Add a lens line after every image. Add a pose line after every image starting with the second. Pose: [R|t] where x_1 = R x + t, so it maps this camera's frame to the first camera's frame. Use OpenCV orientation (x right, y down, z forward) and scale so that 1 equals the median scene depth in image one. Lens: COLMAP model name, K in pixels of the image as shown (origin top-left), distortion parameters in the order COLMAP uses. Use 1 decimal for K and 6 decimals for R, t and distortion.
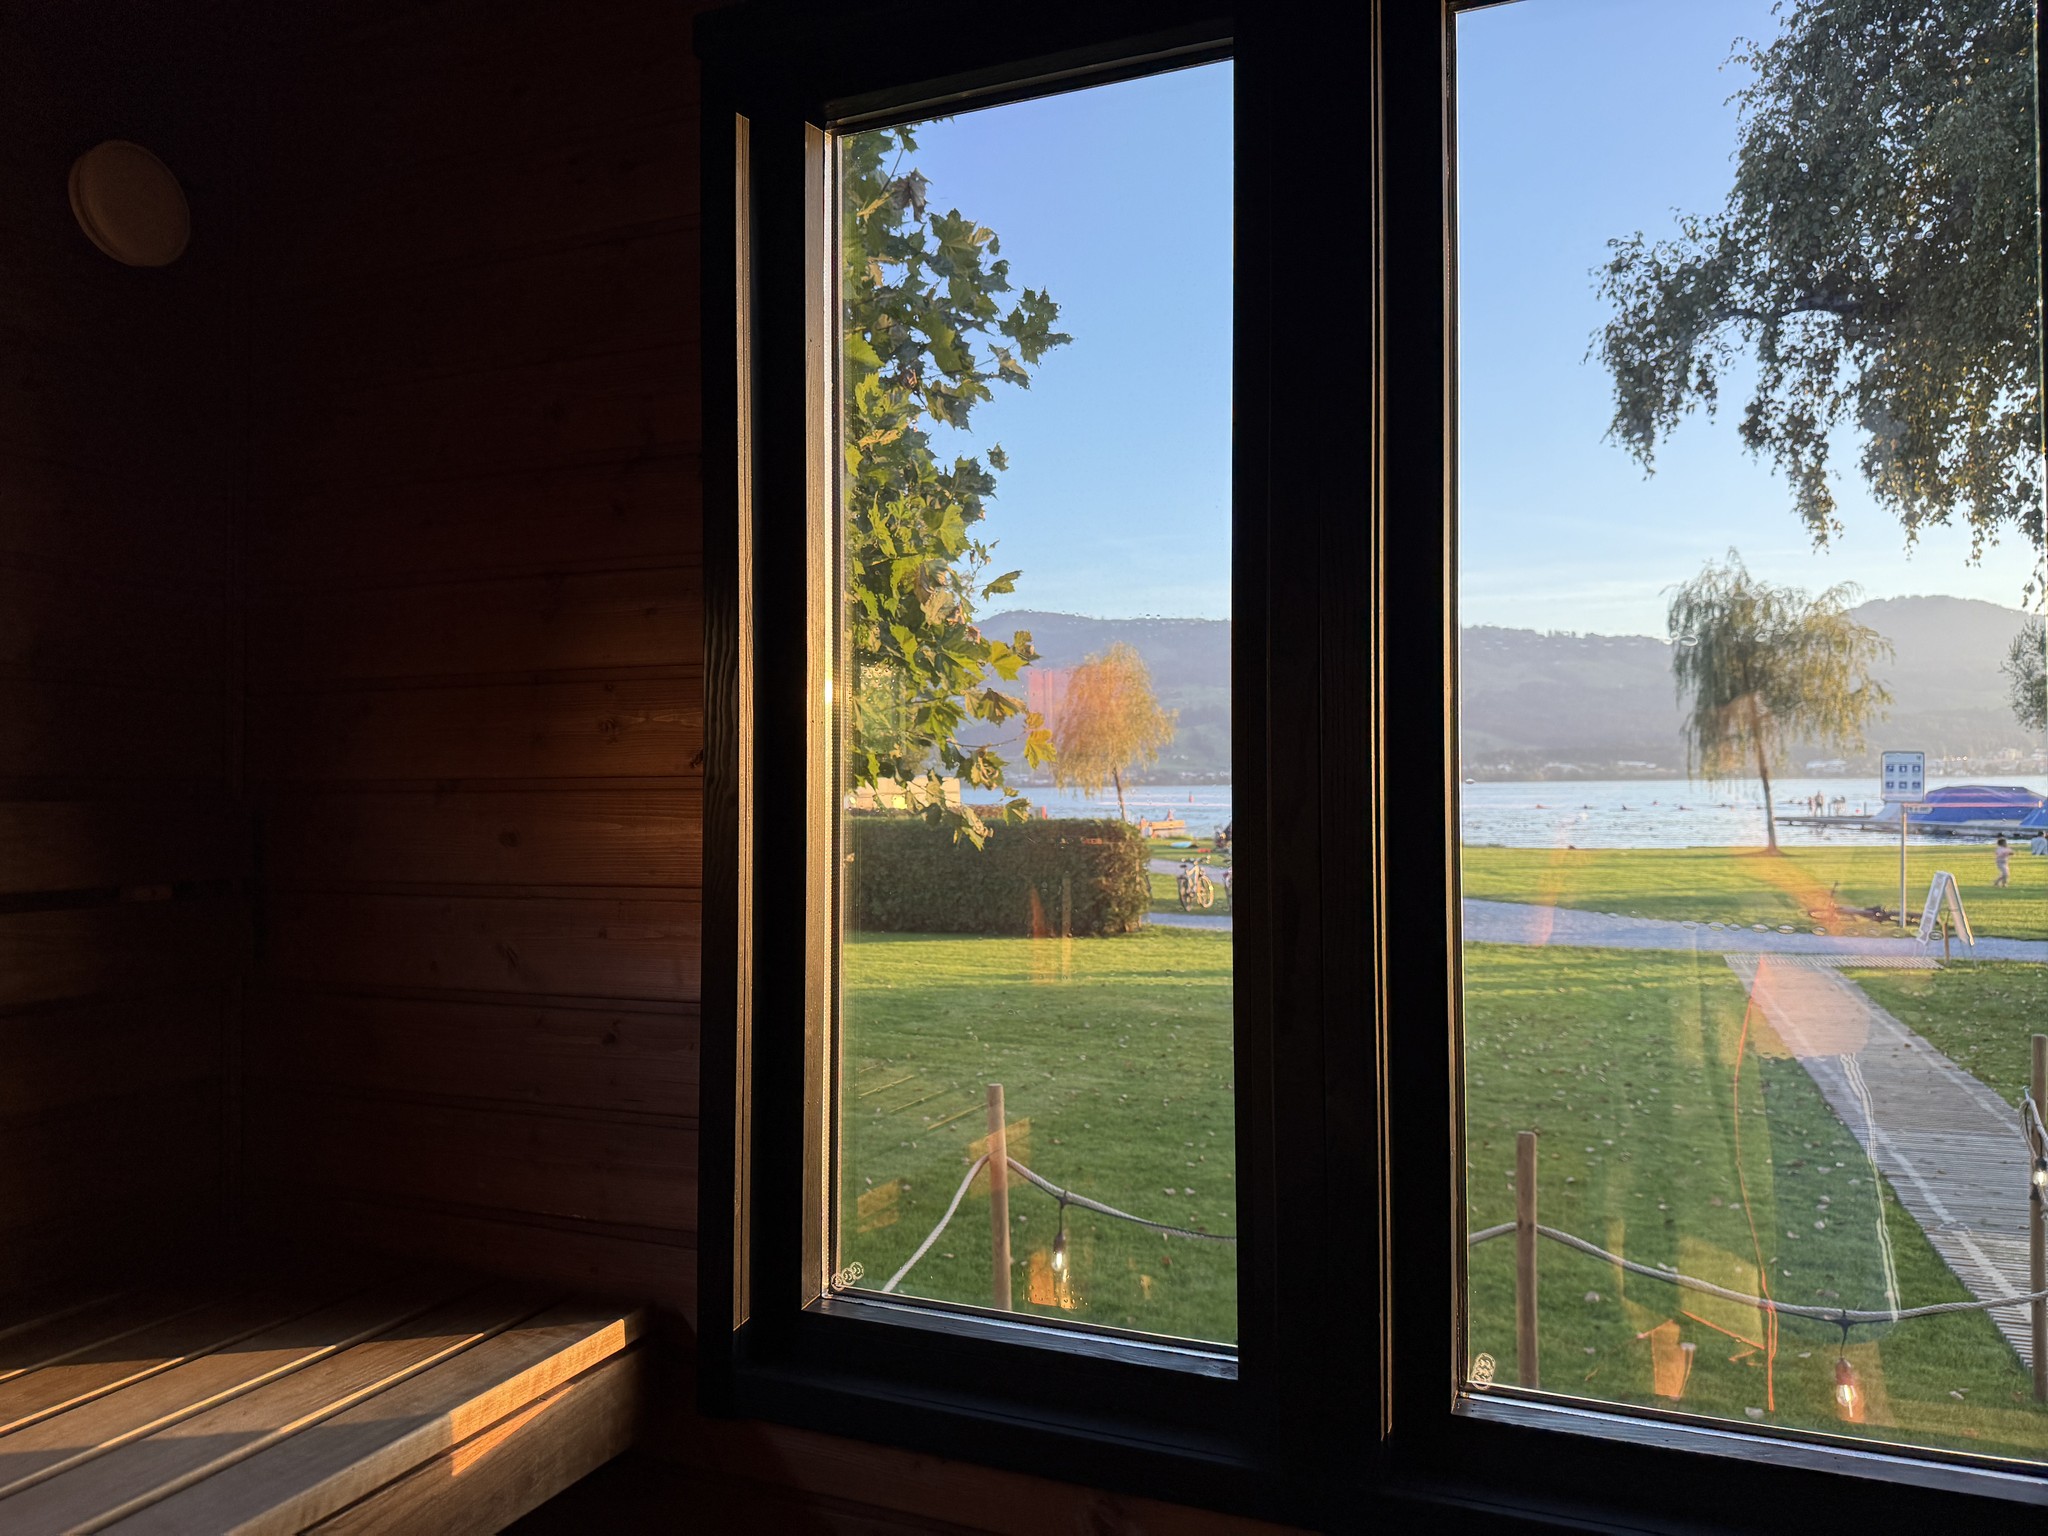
lens RADIAL K [[1434.4, 0, 1024.0], [0, 1434.4, 768.0], [0, 0, 1]] dist [-0.007126, -0.006940]
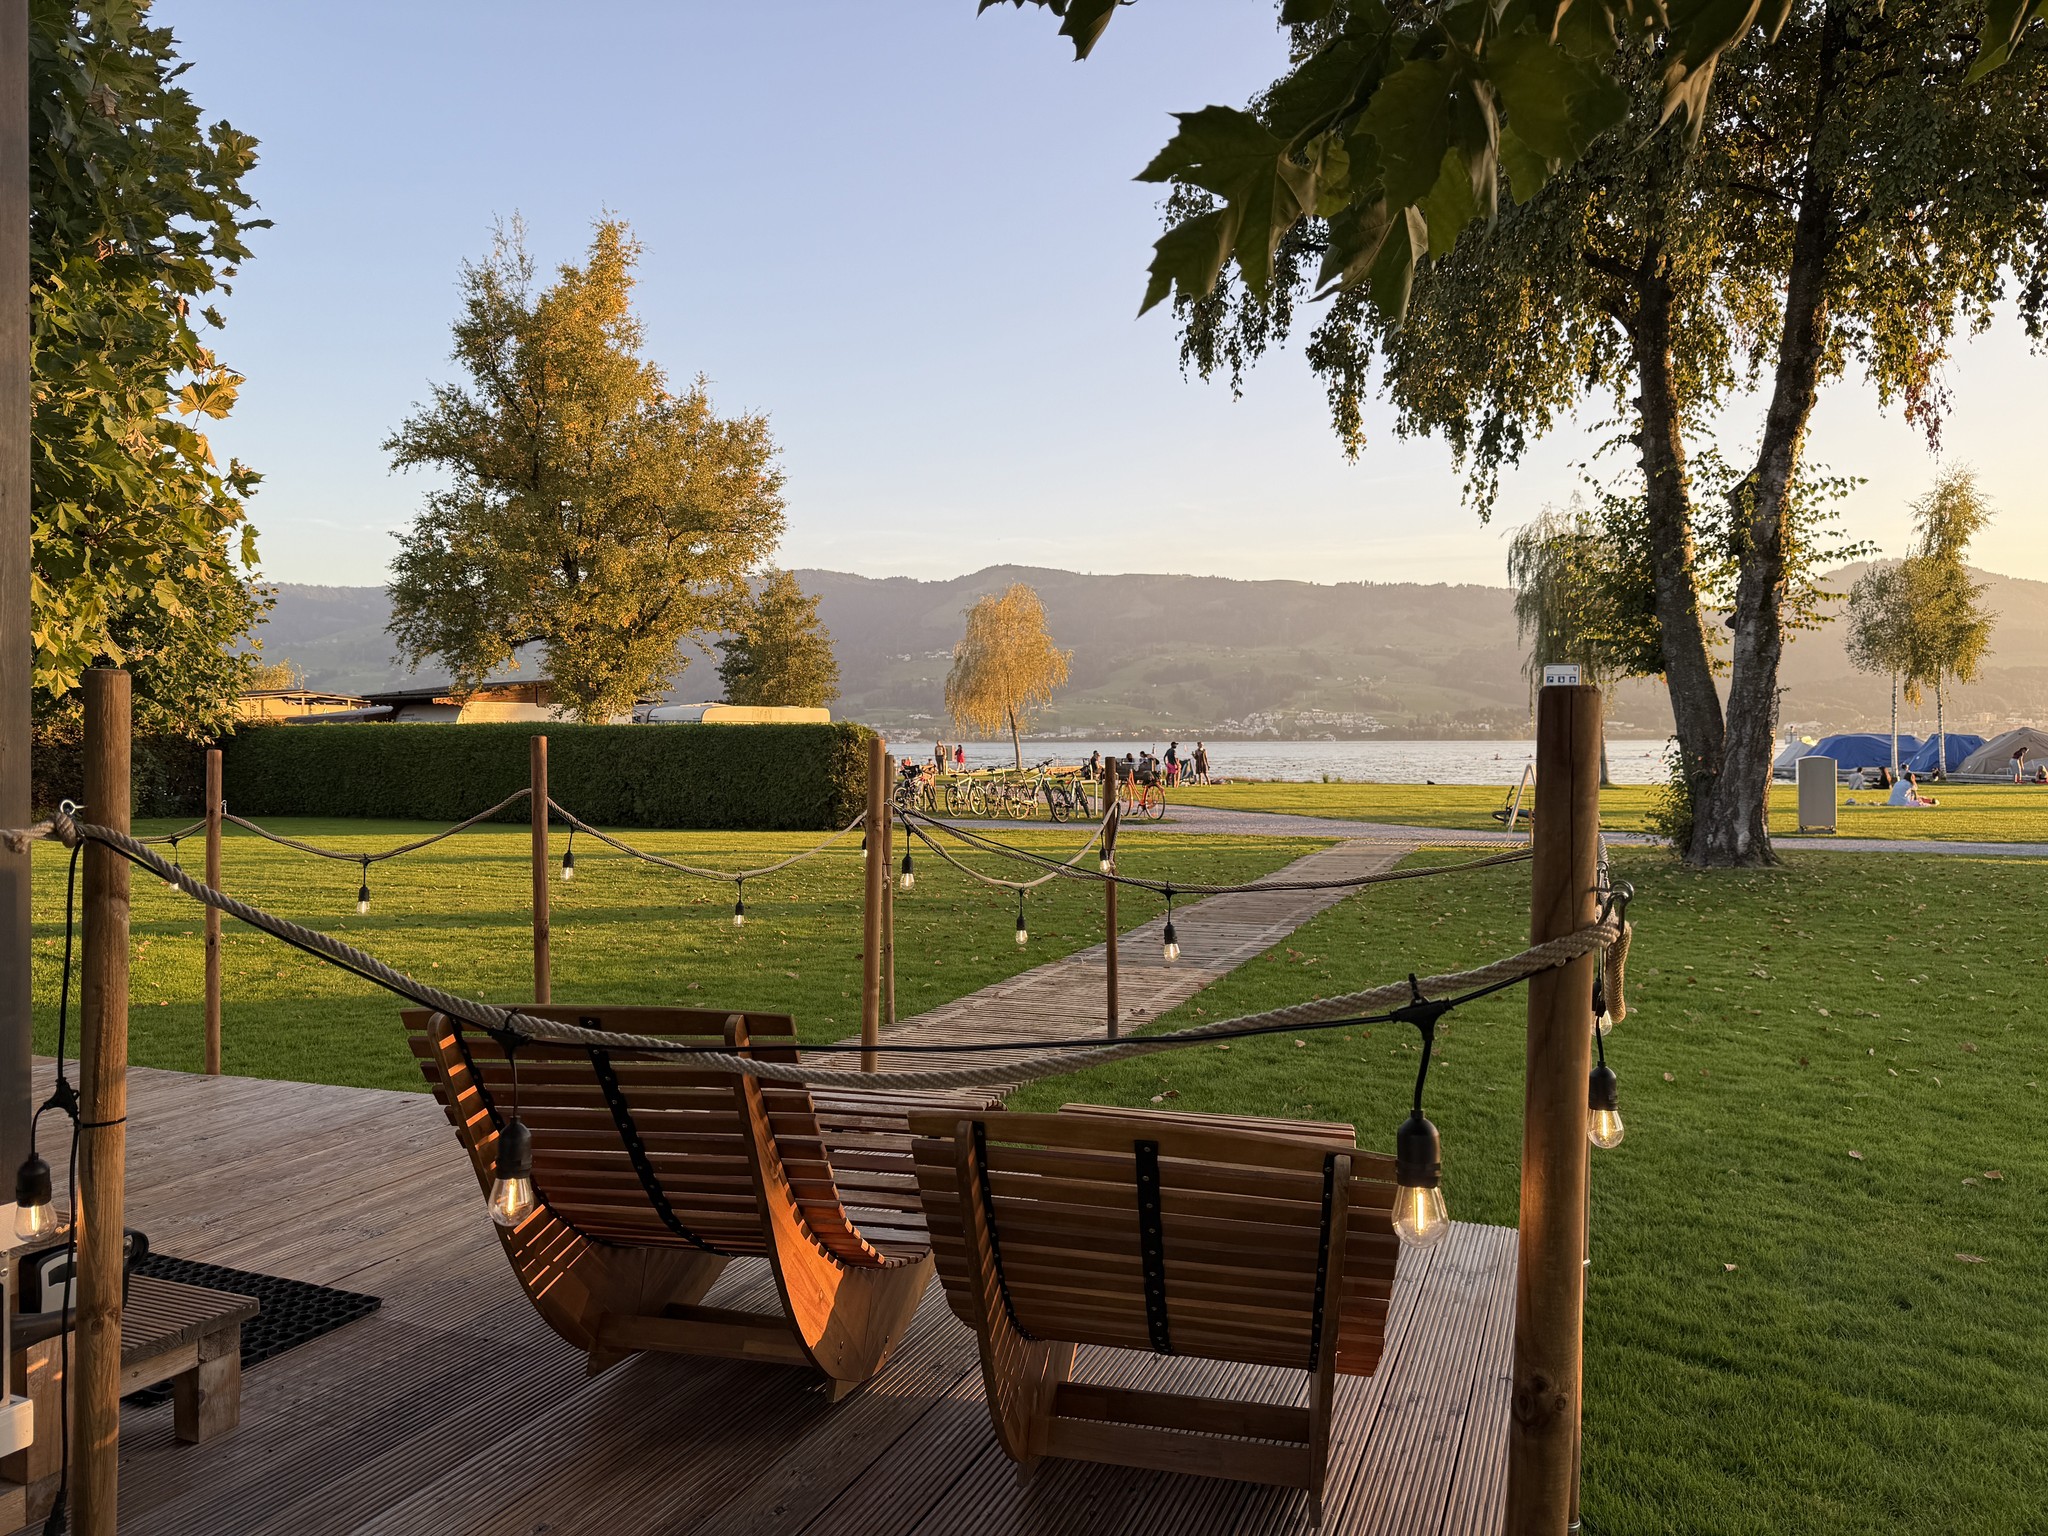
lens RADIAL K [[1434.4, 0, 1024.0], [0, 1434.4, 768.0], [0, 0, 1]] dist [-0.007126, -0.006940]
pose [[0.999956, 0.008584, 0.003754, 0.097271], [-0.008693, 0.999514, 0.029934, 0.018283], [-0.003495, -0.029966, 0.999545, -0.041349]]
